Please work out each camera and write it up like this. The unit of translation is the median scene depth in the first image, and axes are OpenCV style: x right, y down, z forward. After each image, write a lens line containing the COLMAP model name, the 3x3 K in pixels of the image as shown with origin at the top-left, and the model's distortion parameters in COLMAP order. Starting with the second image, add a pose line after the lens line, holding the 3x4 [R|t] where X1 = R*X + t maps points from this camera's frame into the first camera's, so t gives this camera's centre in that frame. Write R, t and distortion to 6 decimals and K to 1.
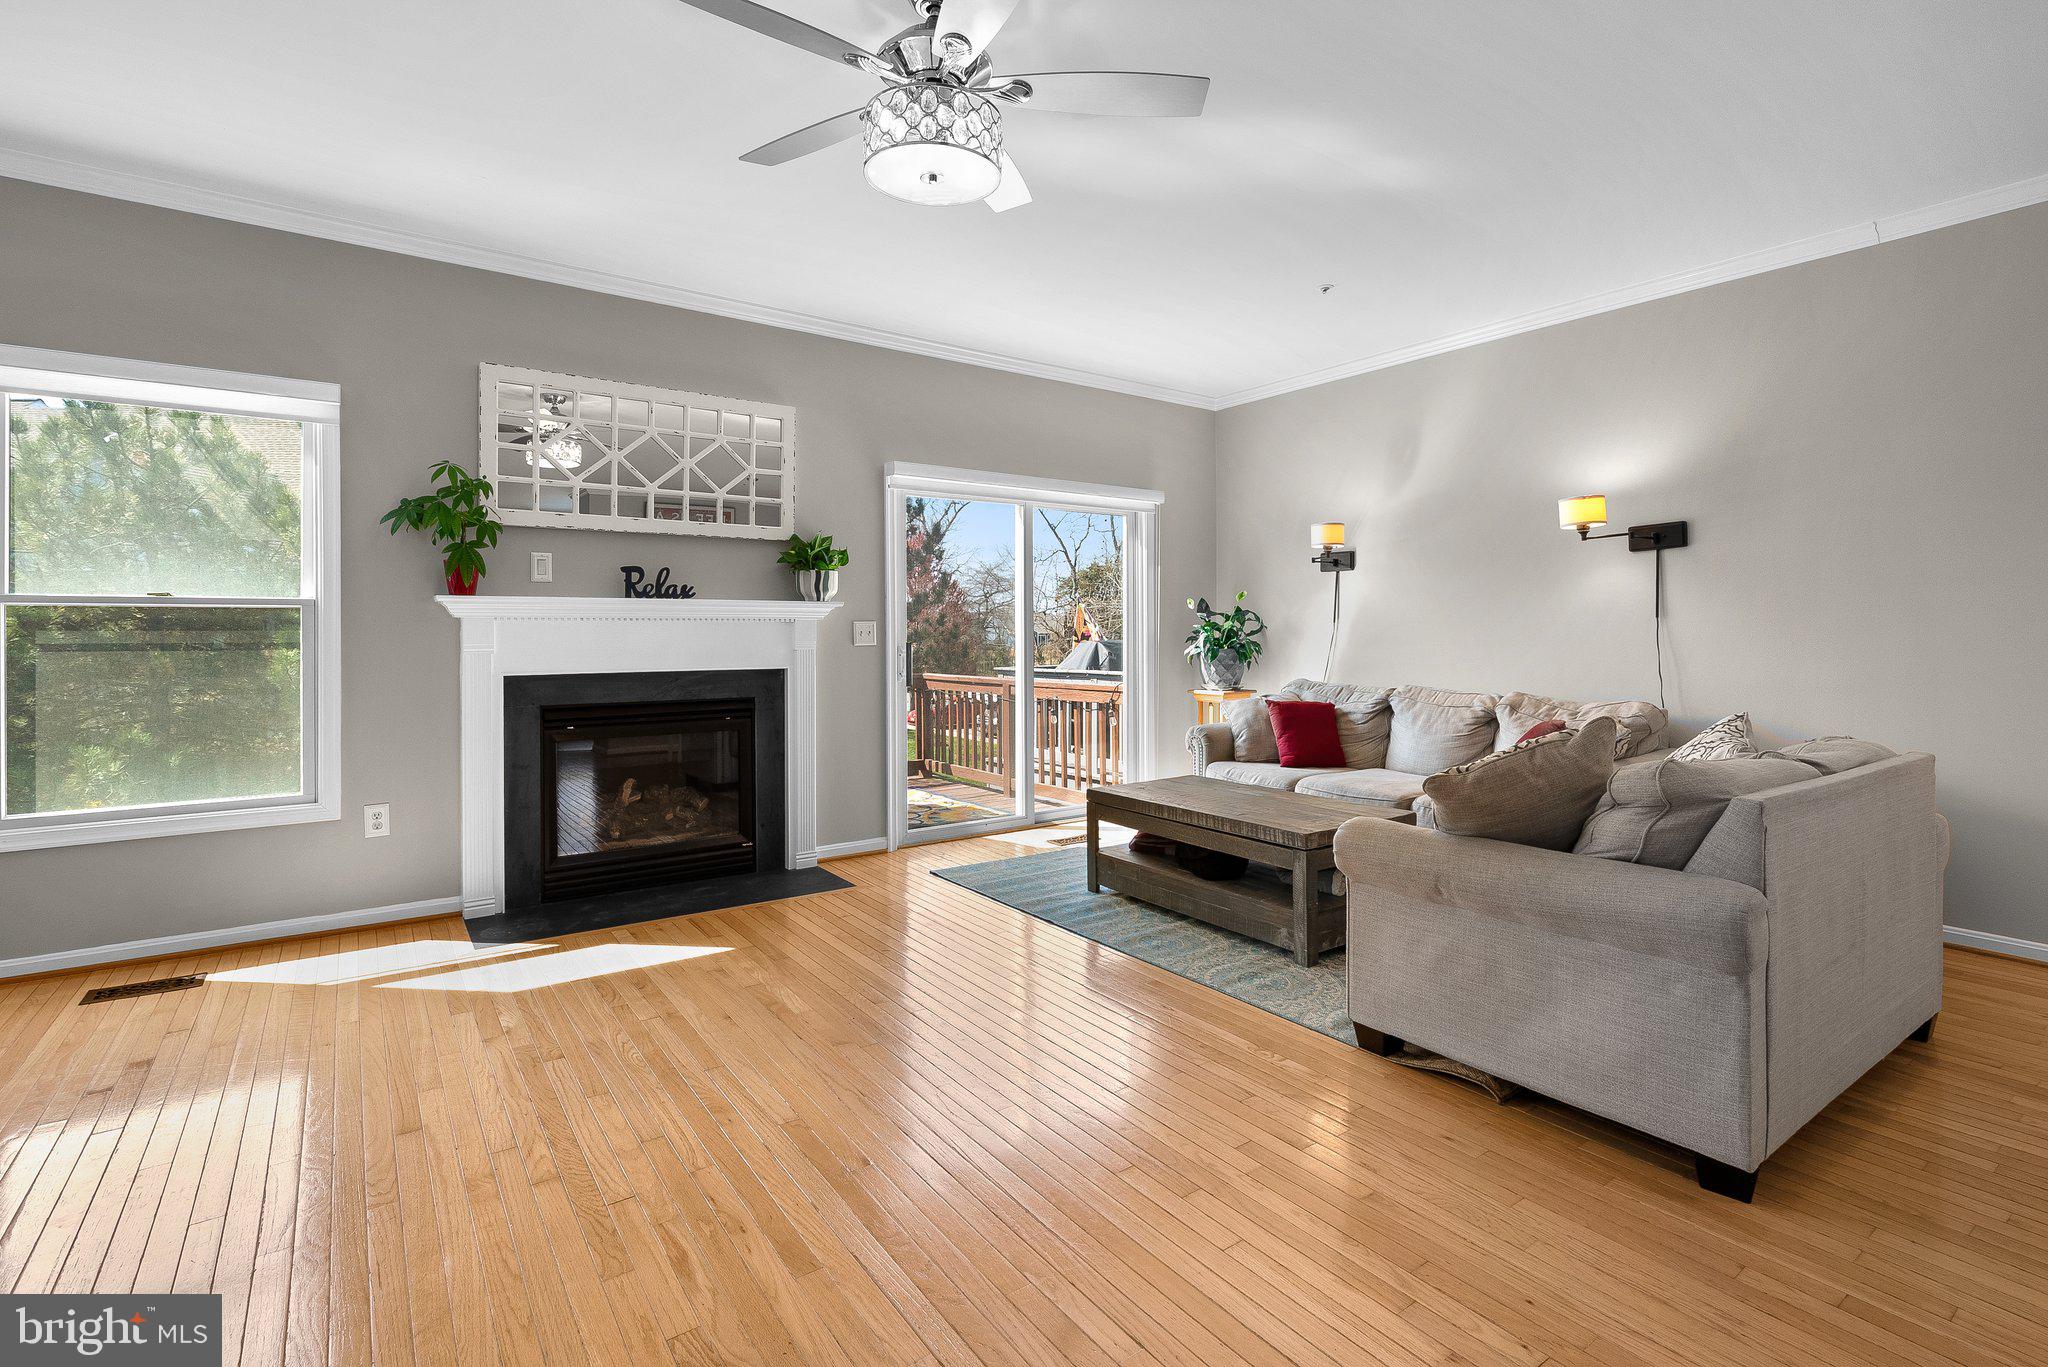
lens RADIAL K [[941.4, 0, 1020.7], [0, 941.4, 633.4], [0, 0, 1]] dist [-0.003250, 0.002659]
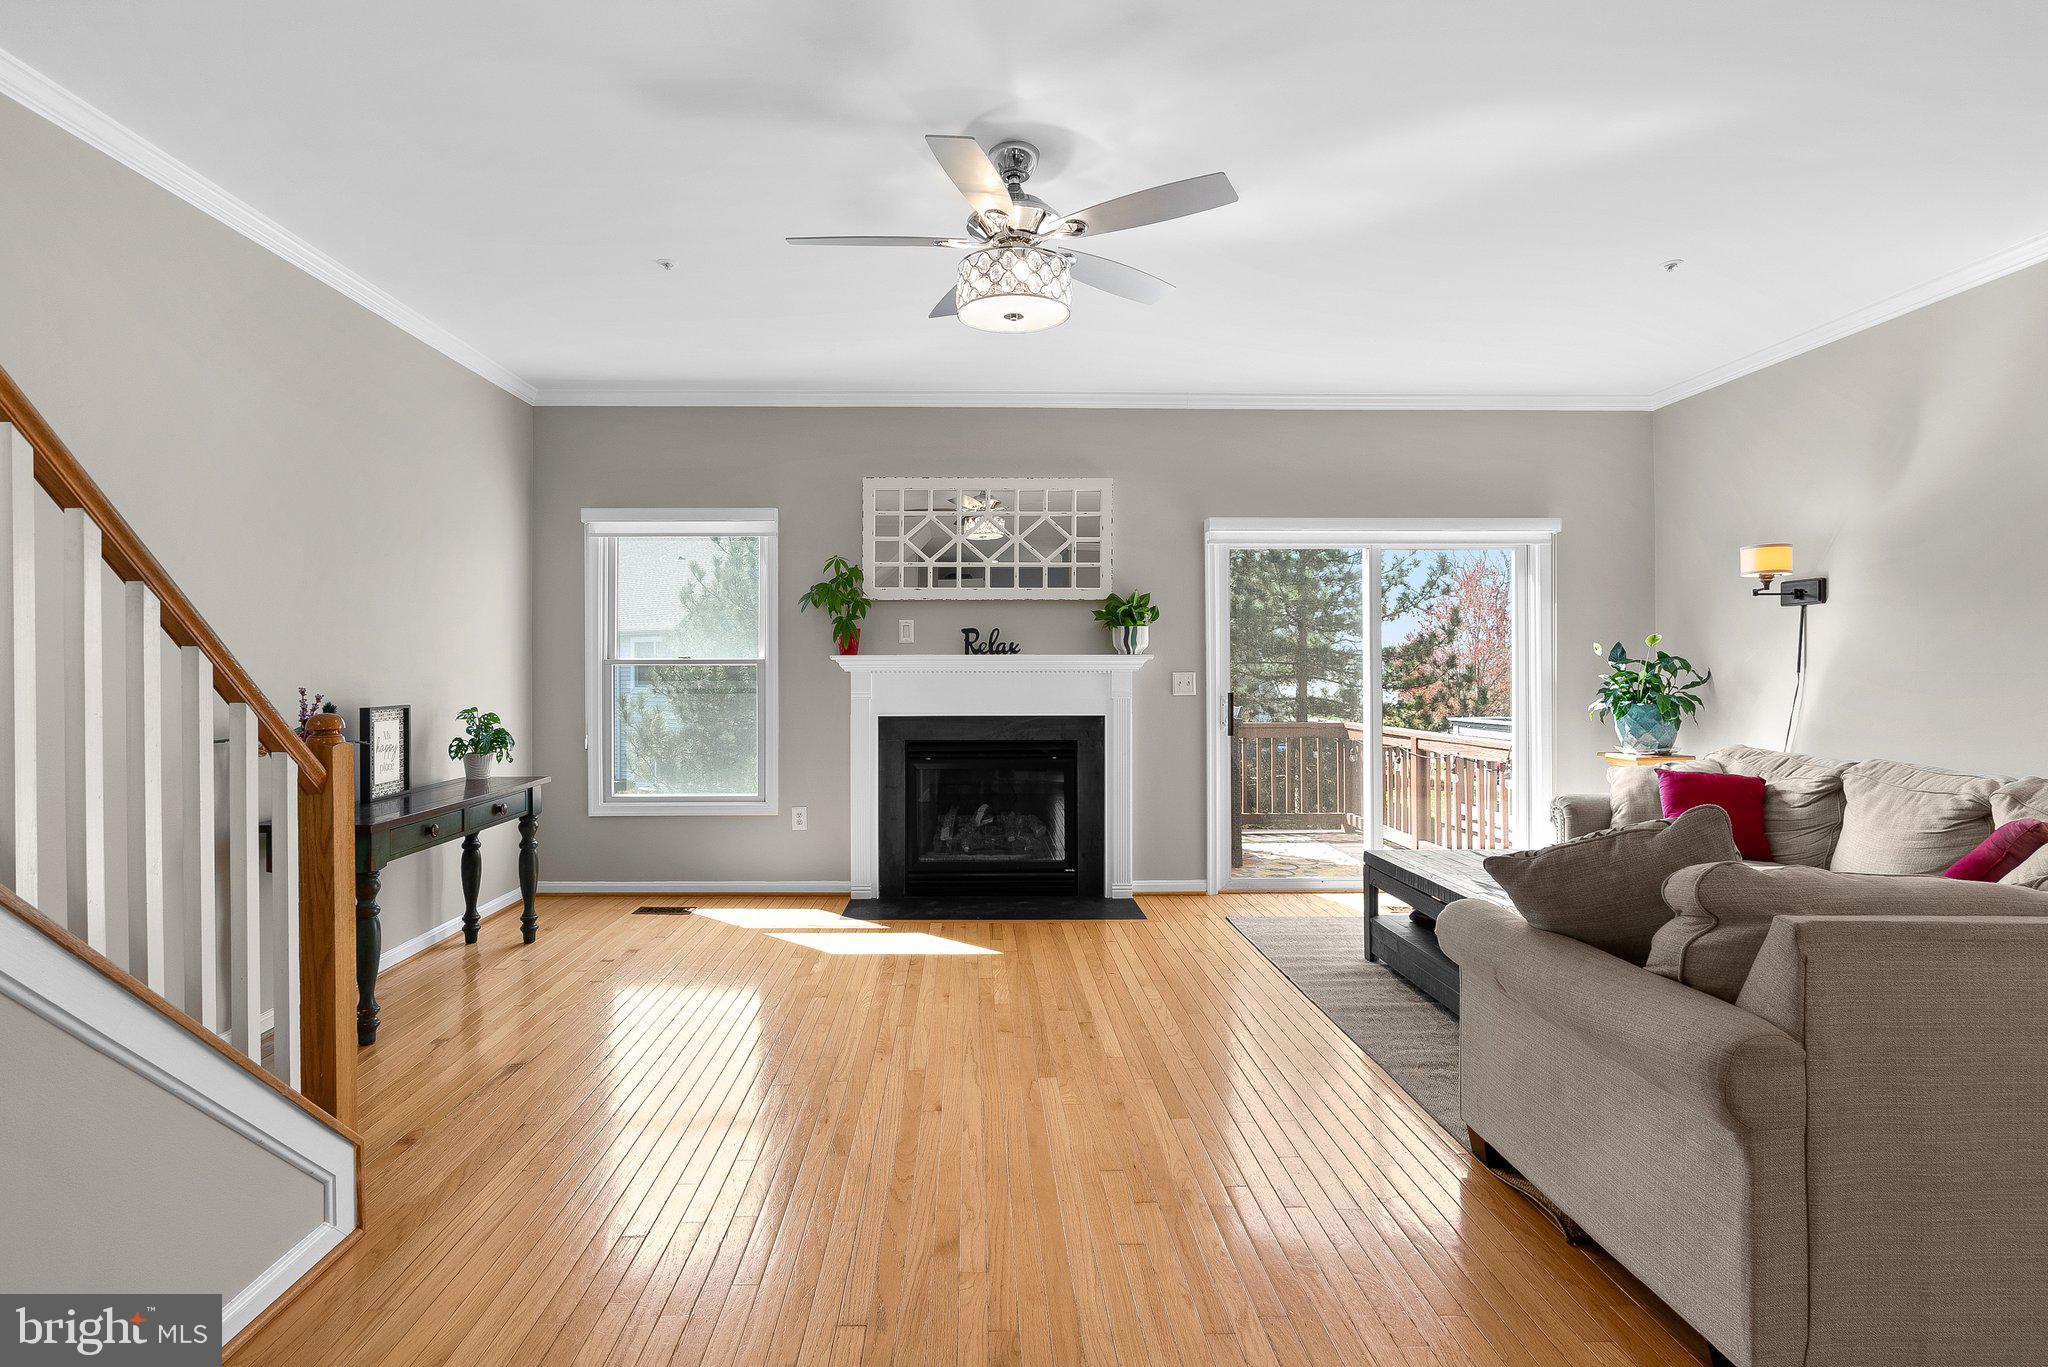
lens RADIAL K [[998.9, 0, 1015.8], [0, 998.9, 671.3], [0, 0, 1]] dist [-0.007401, 0.000775]
pose [[0.825363, 0.001380, -0.564601, 0.342773], [-0.001262, 0.999999, 0.000599, -0.016068], [0.564601, 0.000219, 0.825364, -0.028455]]
